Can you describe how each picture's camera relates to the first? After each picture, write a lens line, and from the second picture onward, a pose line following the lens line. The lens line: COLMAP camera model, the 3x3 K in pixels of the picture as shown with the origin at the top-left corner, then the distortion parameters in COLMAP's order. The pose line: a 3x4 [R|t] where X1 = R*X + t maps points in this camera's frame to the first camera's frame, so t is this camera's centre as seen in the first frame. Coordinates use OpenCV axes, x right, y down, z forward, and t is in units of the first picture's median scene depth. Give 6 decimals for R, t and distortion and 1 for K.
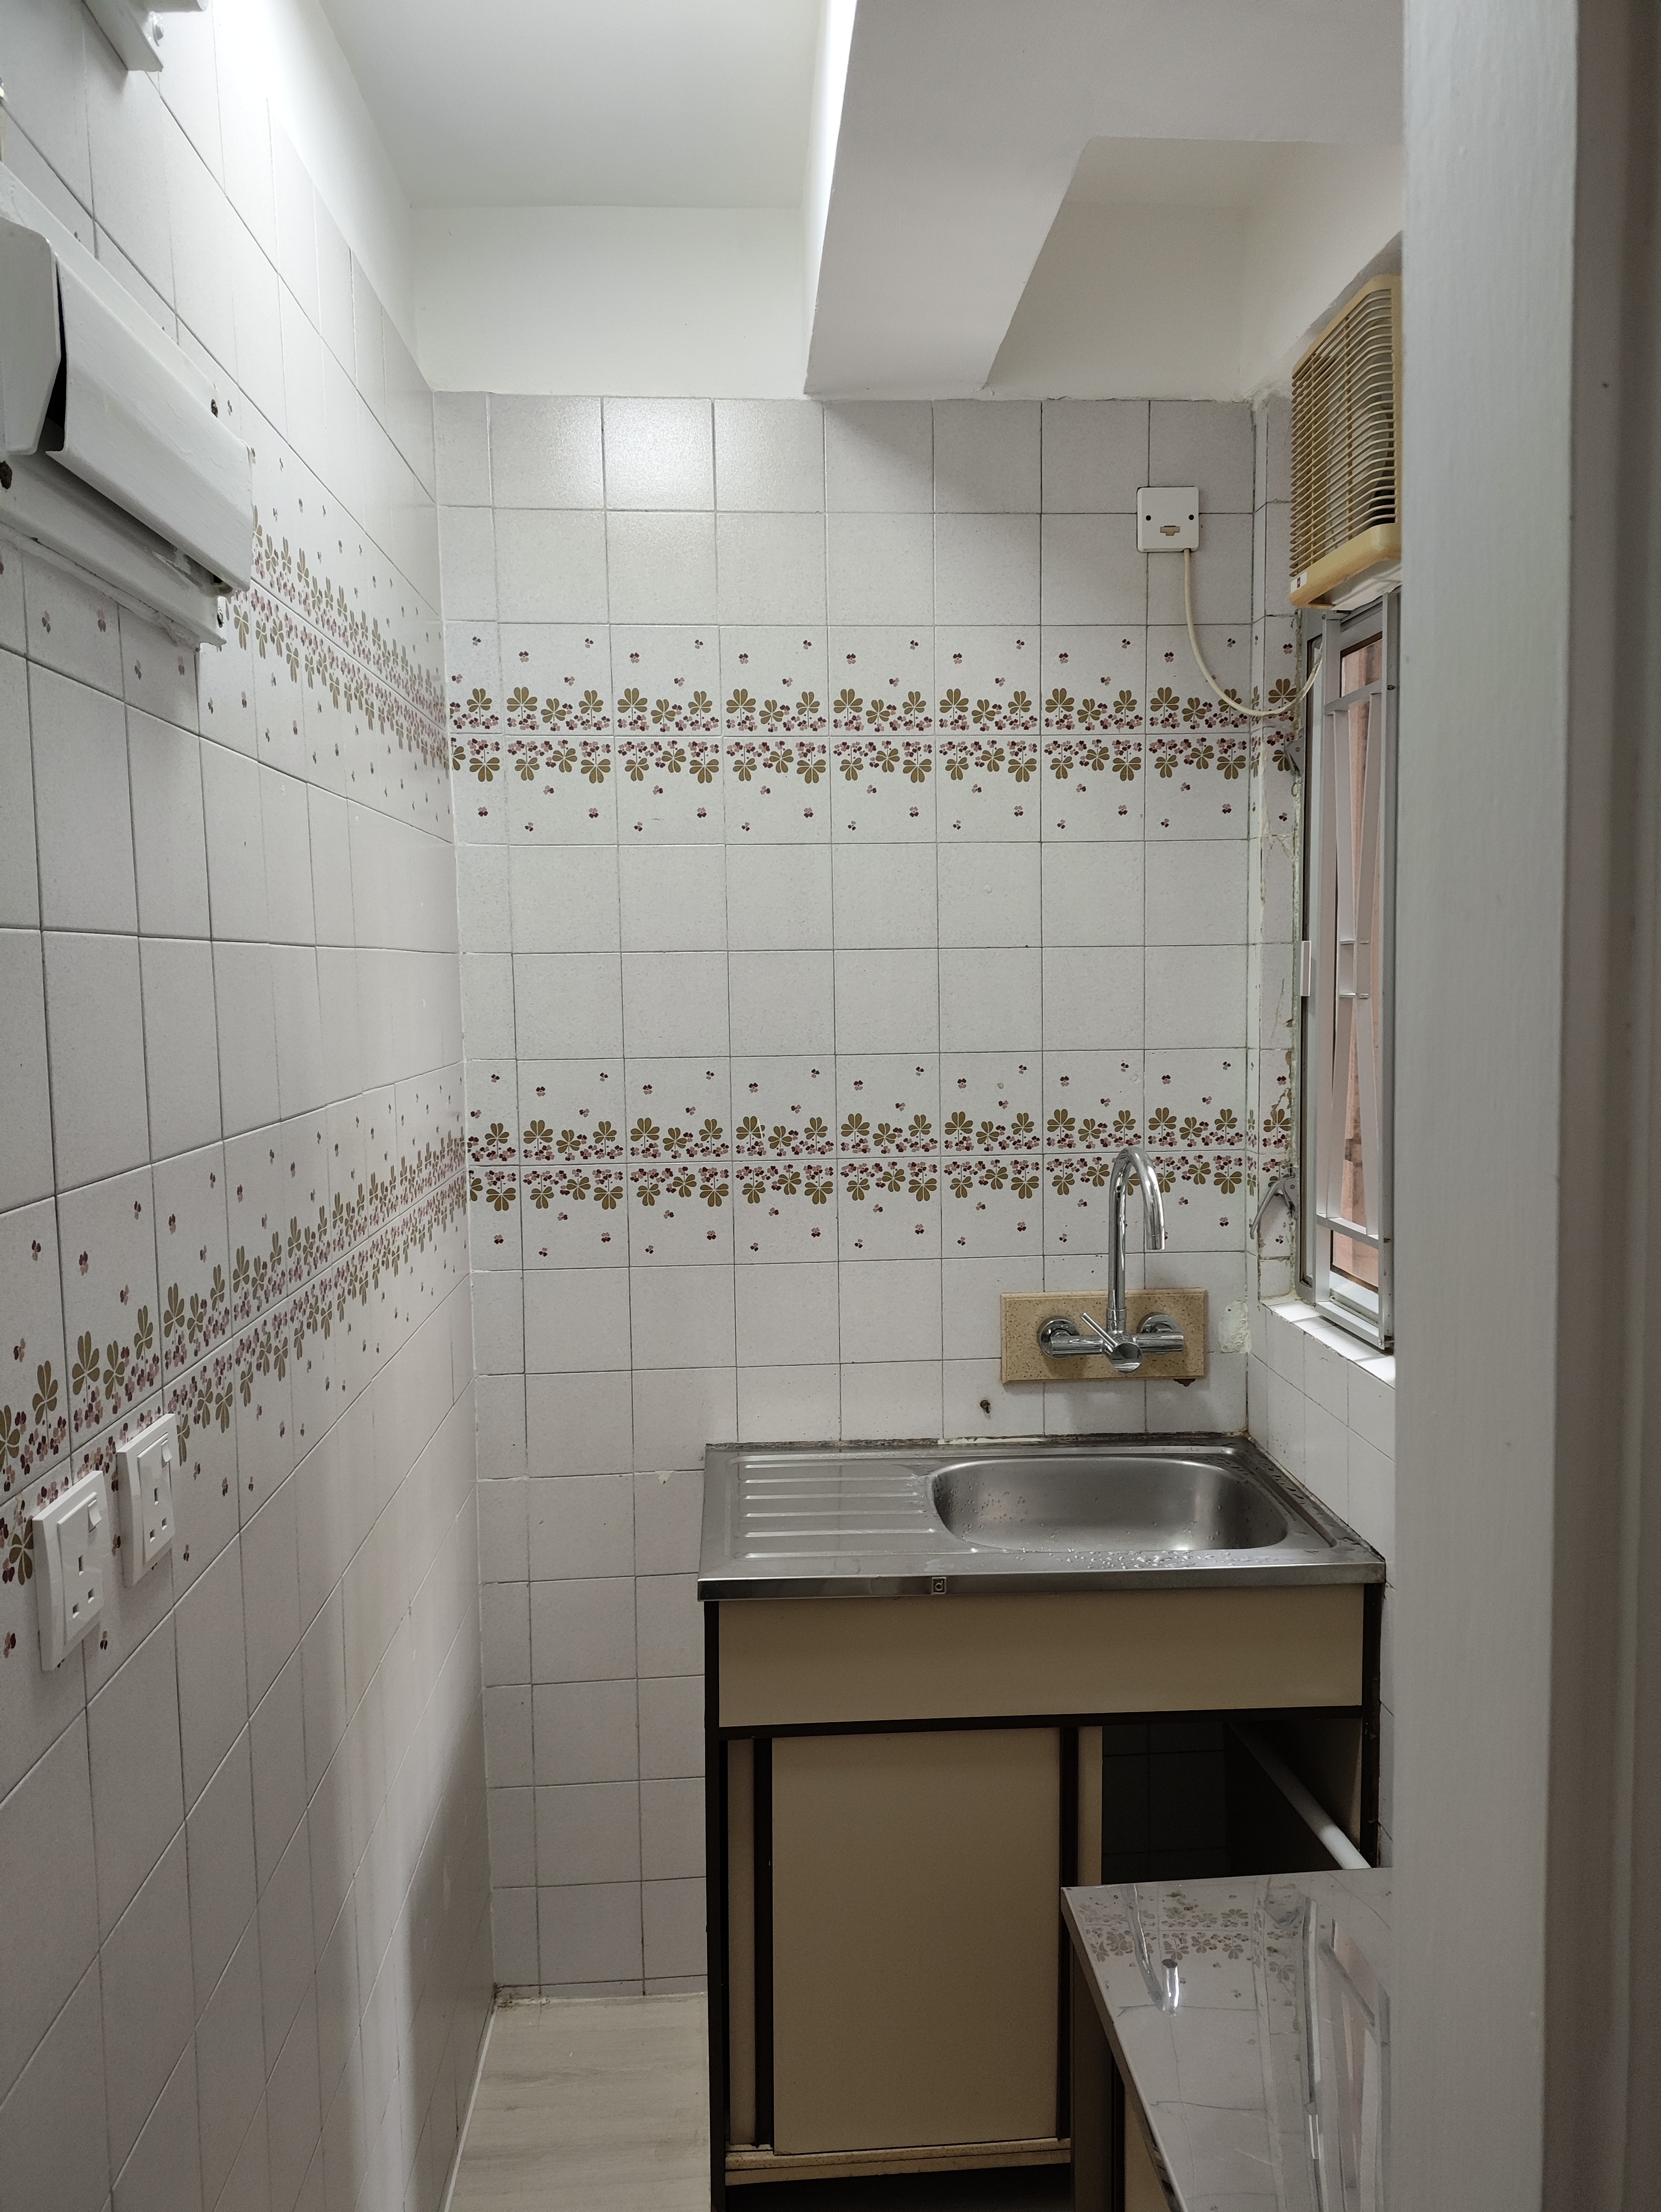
lens RADIAL K [[1613.6, 0, 862.2], [0, 1613.6, 1098.4], [0, 0, 1]] dist [0.062248, -0.082355]
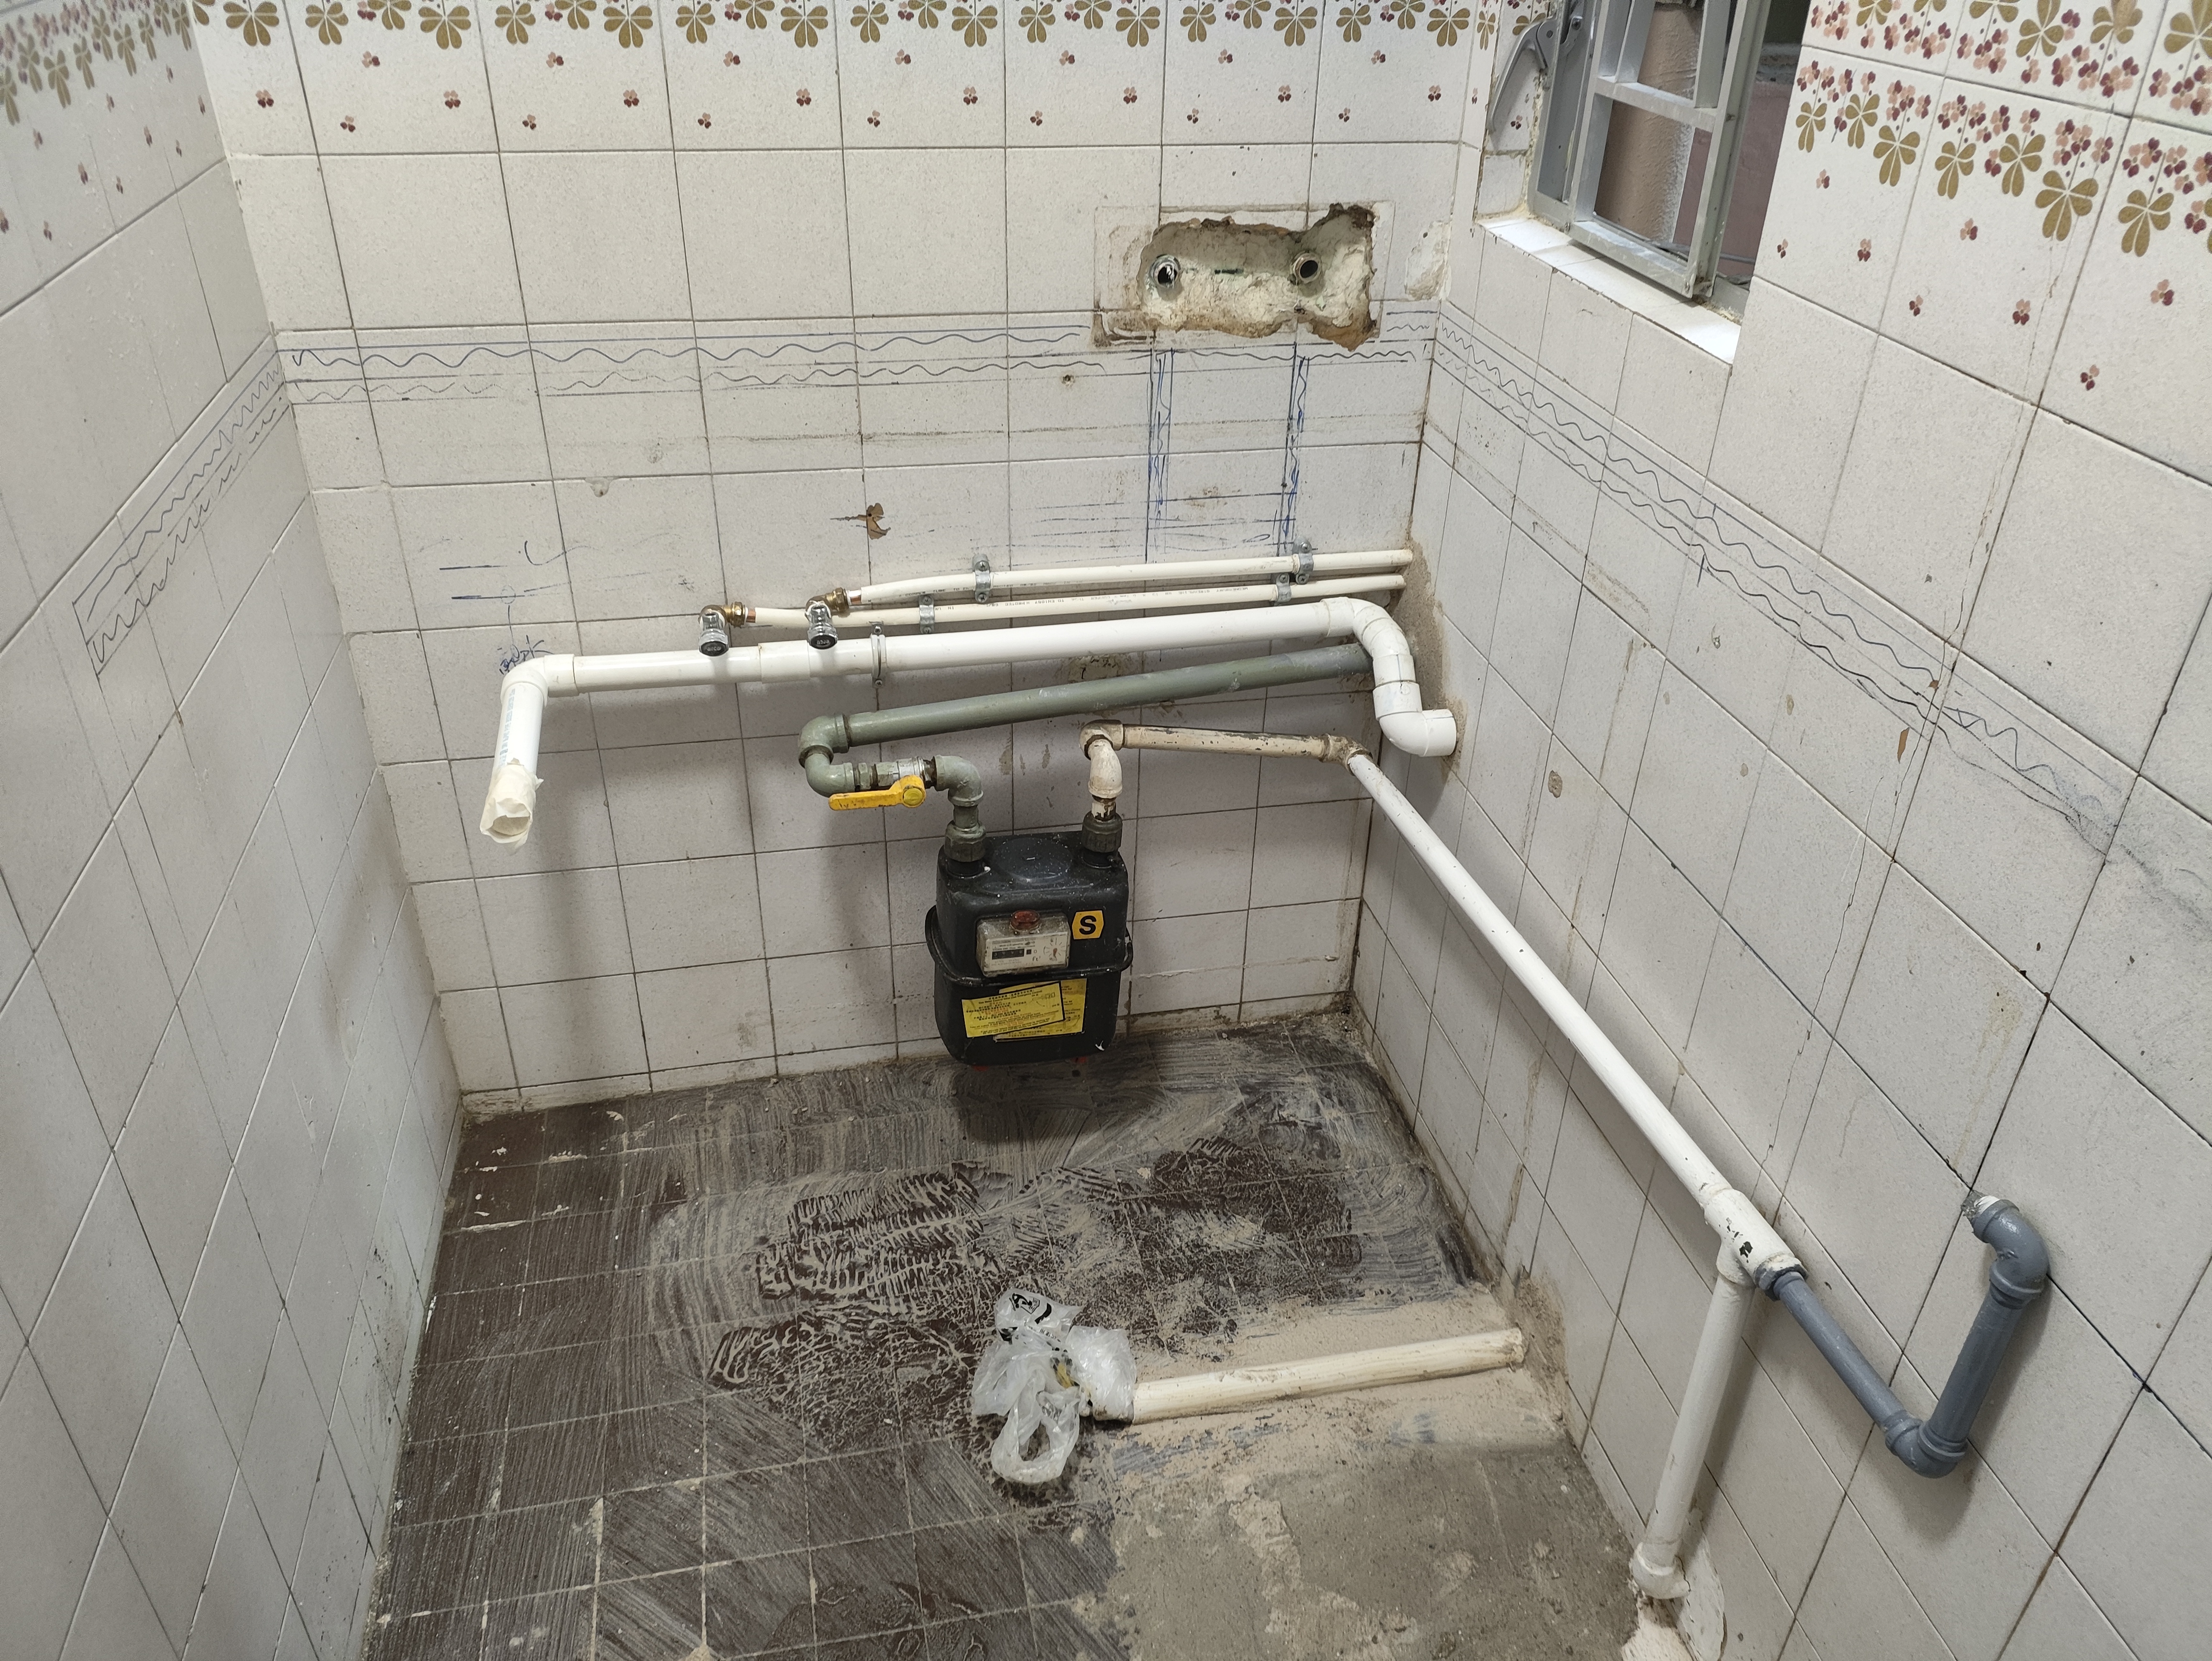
lens RADIAL K [[1613.6, 0, 1100.8], [0, 1613.6, 820.5], [0, 0, 1]] dist [0.062248, -0.082355]
pose [[0.992313, -0.033285, 0.119191, 0.000749], [-0.024662, 0.890640, 0.454039, 0.043096], [-0.121269, -0.453489, 0.882973, 0.307232]]
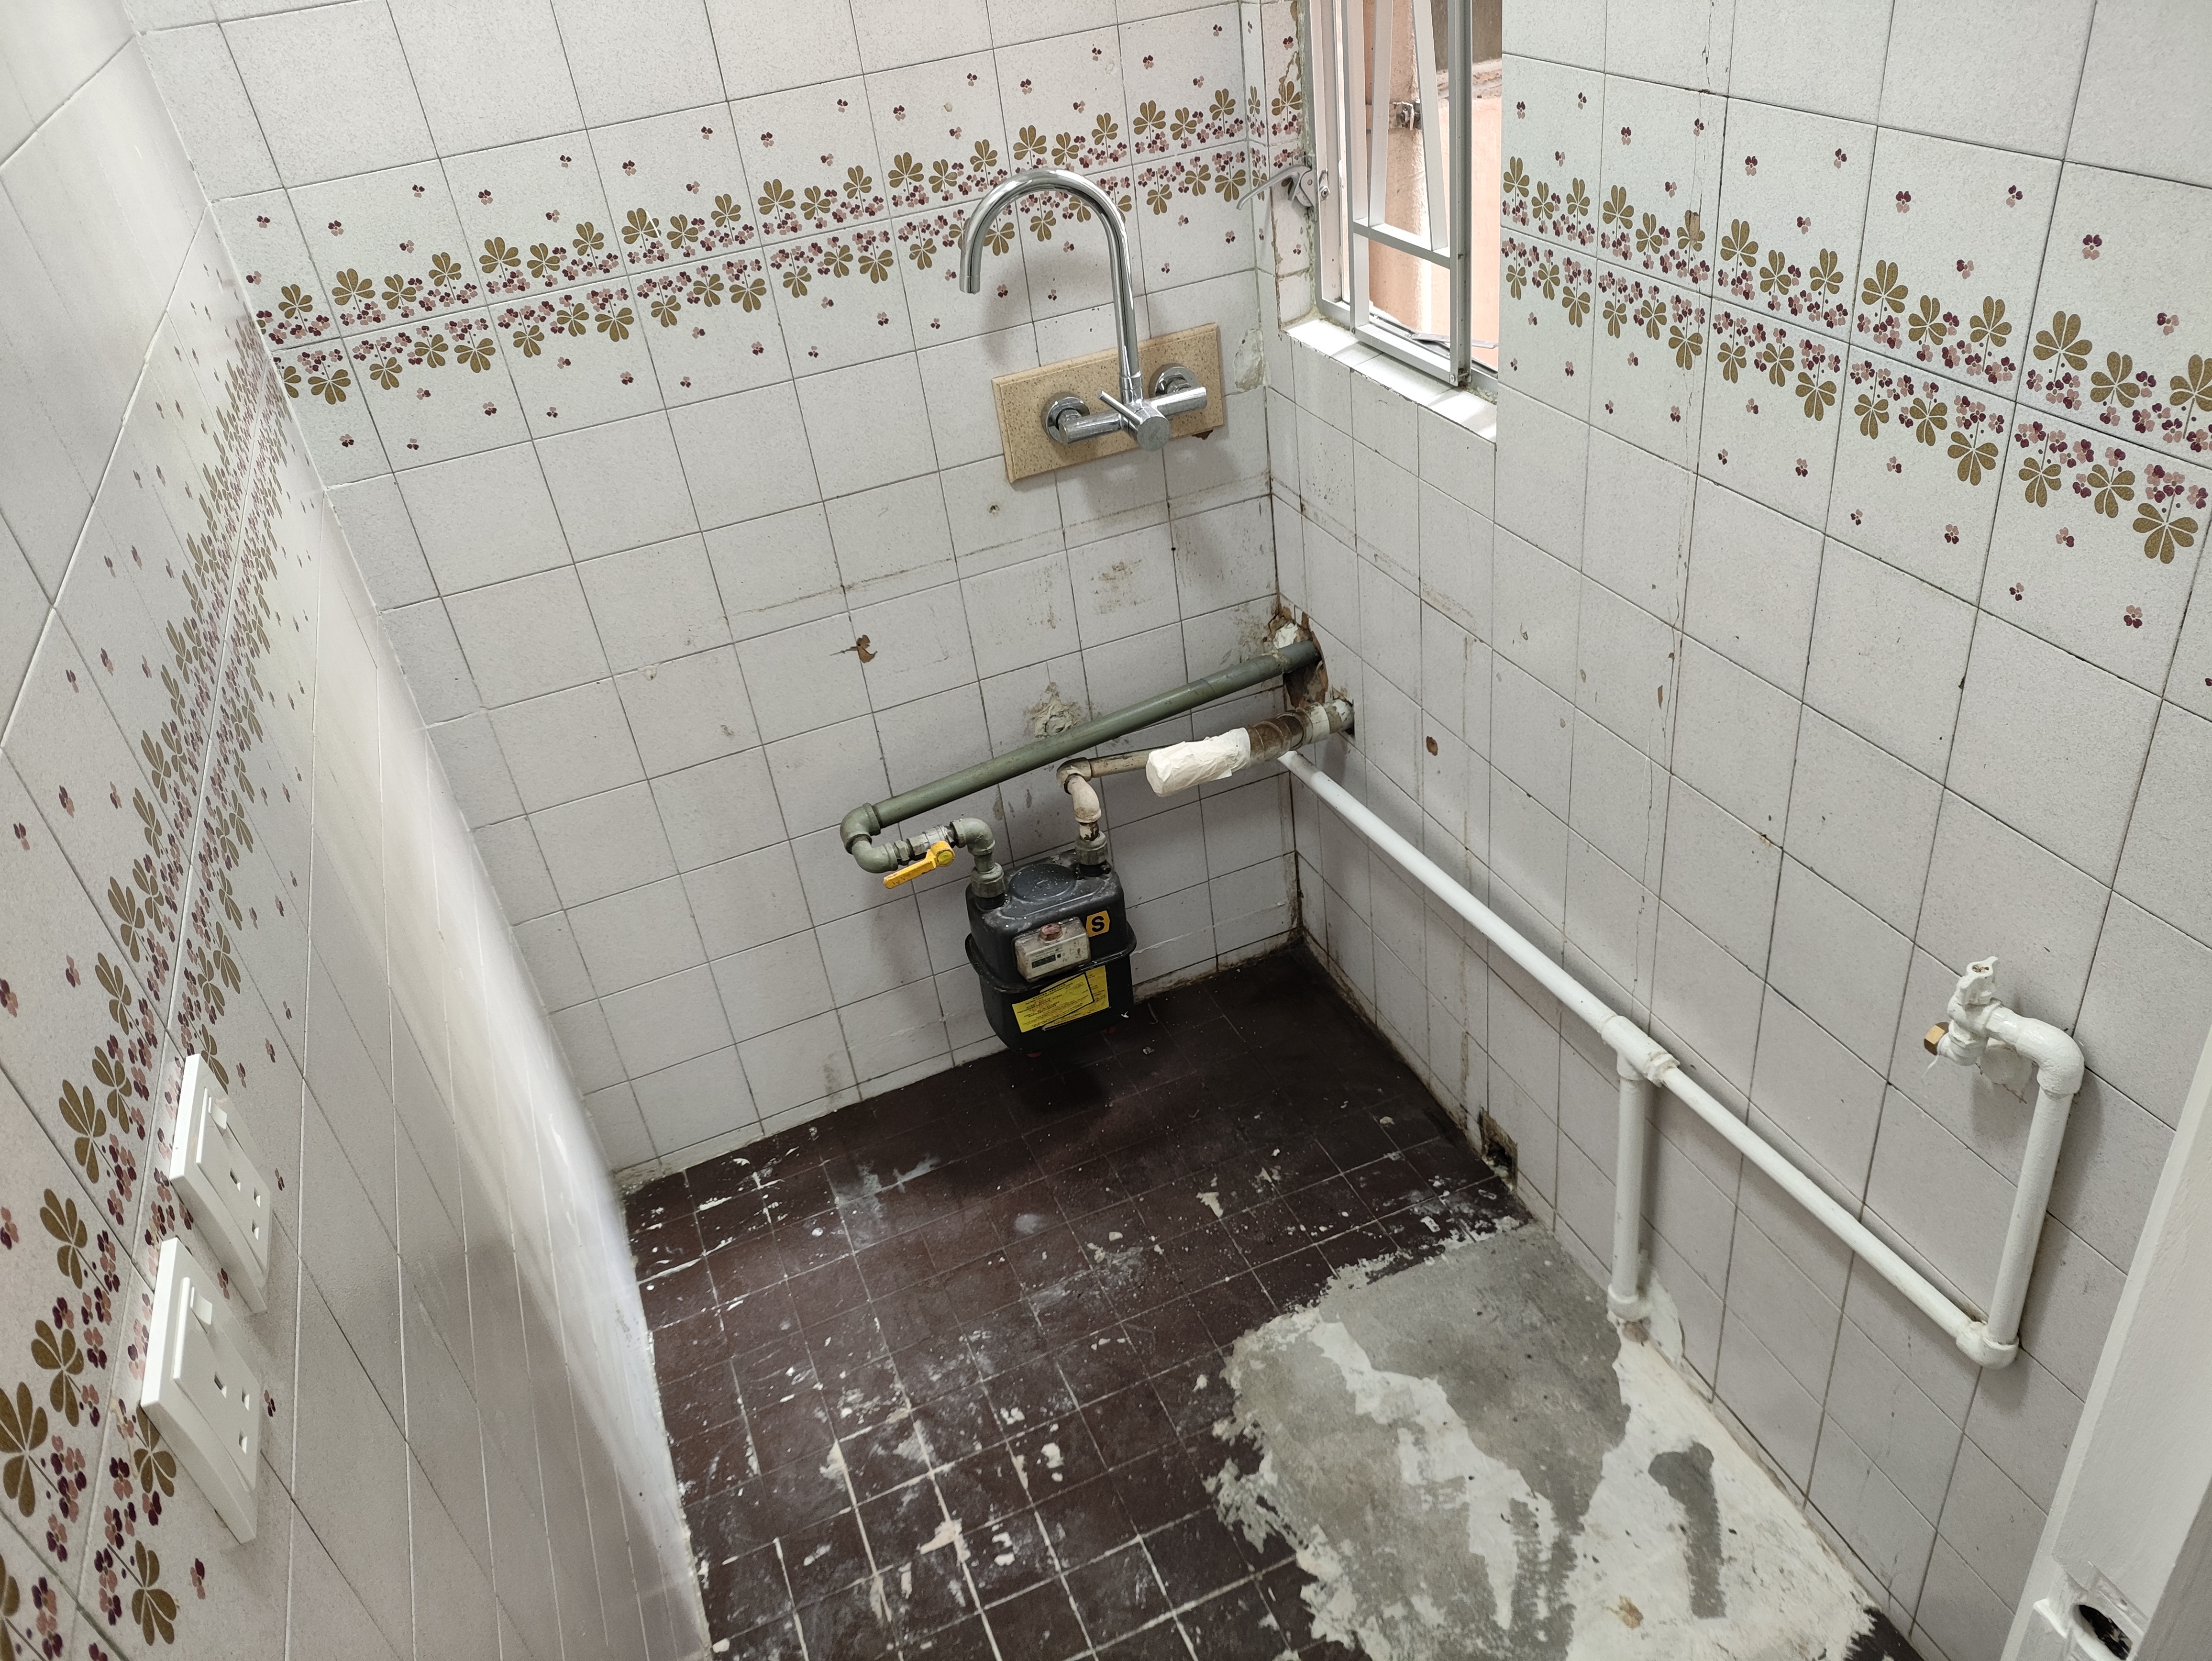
lens RADIAL K [[1613.6, 0, 1102.0], [0, 1613.6, 842.2], [0, 0, 1]] dist [0.062248, -0.082355]
pose [[0.949147, -0.253720, 0.186404, -0.079121], [0.132477, 0.858964, 0.494601, -0.082200], [-0.285605, -0.444754, 0.848896, 0.165548]]
